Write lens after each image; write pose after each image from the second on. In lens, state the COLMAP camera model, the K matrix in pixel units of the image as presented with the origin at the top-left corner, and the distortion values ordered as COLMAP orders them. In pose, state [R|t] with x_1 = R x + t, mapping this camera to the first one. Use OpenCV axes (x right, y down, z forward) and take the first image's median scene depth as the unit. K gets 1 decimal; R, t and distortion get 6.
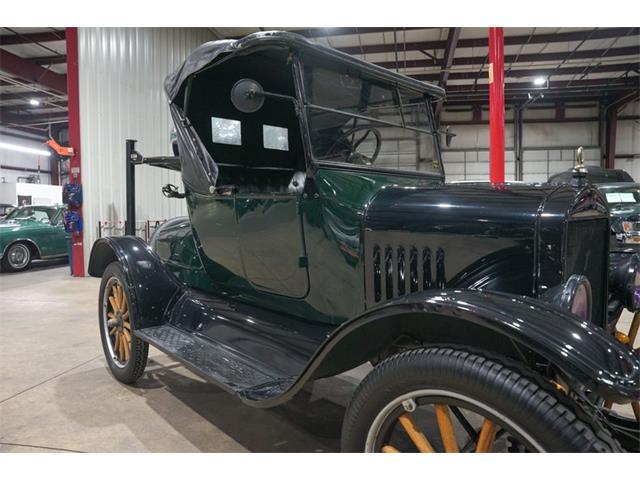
lens RADIAL K [[438.2, 0, 321.2], [0, 438.2, 239.6], [0, 0, 1]] dist [-0.136735, 0.105470]
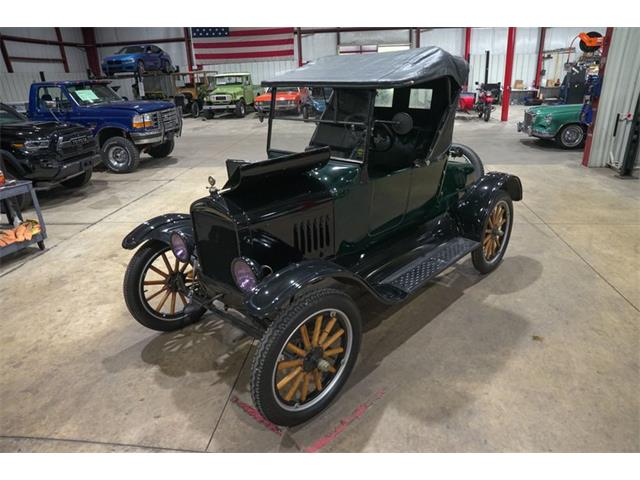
lens RADIAL K [[438.2, 0, 320.1], [0, 438.2, 240.7], [0, 0, 1]] dist [-0.136735, 0.105470]
pose [[0.077185, 0.370204, -0.925738, 0.443511], [-0.020932, 0.928905, 0.369725, -0.117815], [0.996797, -0.009160, 0.079447, 0.240267]]
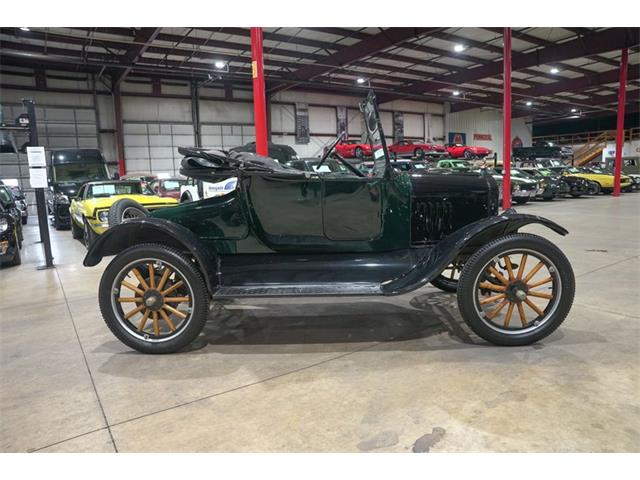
lens RADIAL K [[438.2, 0, 322.6], [0, 438.2, 242.9], [0, 0, 1]] dist [-0.136735, 0.105470]
pose [[0.697947, -0.125313, 0.705100, -0.337350], [0.071107, 0.991833, 0.105886, -0.010680], [-0.712611, -0.023766, 0.701157, -0.013412]]
